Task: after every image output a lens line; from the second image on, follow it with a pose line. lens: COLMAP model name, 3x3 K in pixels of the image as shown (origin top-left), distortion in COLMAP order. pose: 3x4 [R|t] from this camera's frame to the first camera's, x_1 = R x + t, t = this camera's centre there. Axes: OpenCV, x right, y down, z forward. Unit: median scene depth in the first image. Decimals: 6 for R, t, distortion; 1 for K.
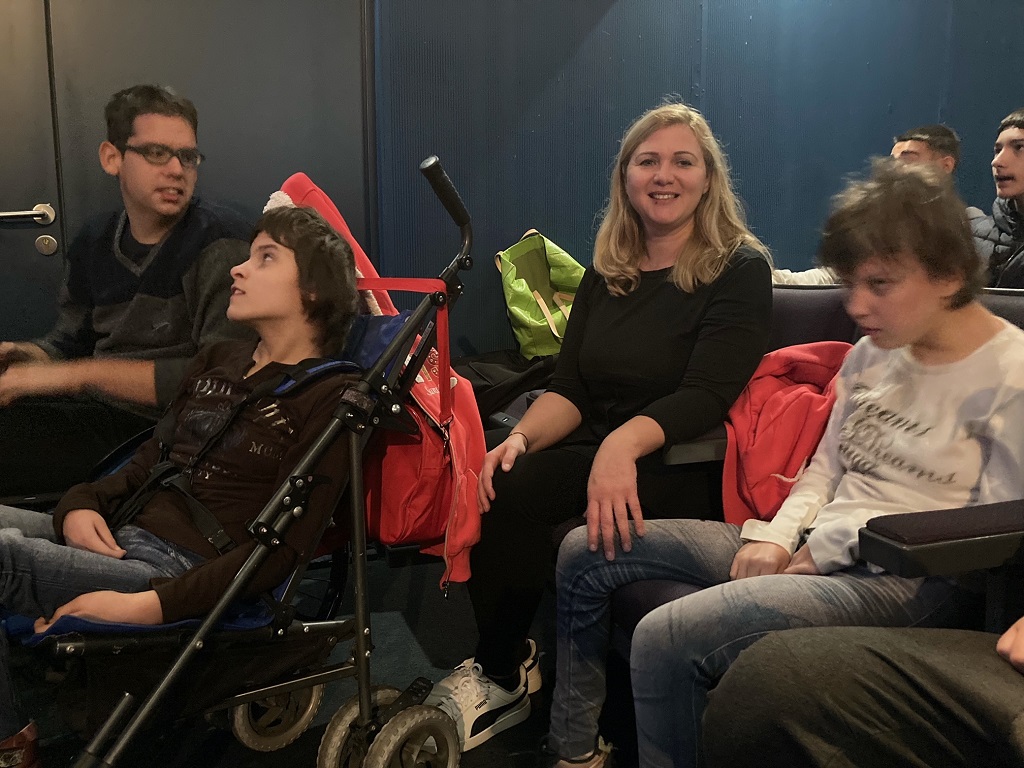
lens RADIAL K [[871.8, 0, 512.0], [0, 871.8, 384.0], [0, 0, 1]] dist [0.018226, -0.010610]
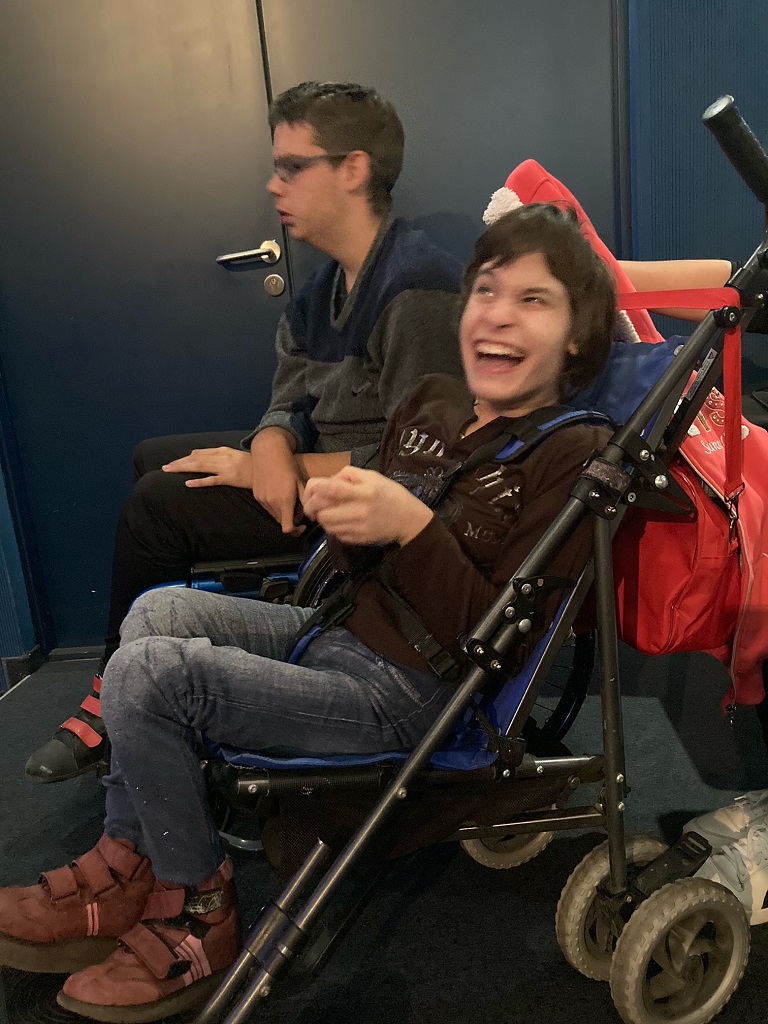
lens RADIAL K [[871.8, 0, 384.0], [0, 871.8, 512.0], [0, 0, 1]] dist [0.018226, -0.010610]
pose [[0.911770, 0.019878, -0.410220, -0.046221], [0.032180, 0.992299, 0.119610, -0.037576], [0.409439, -0.122258, 0.904109, 0.260226]]
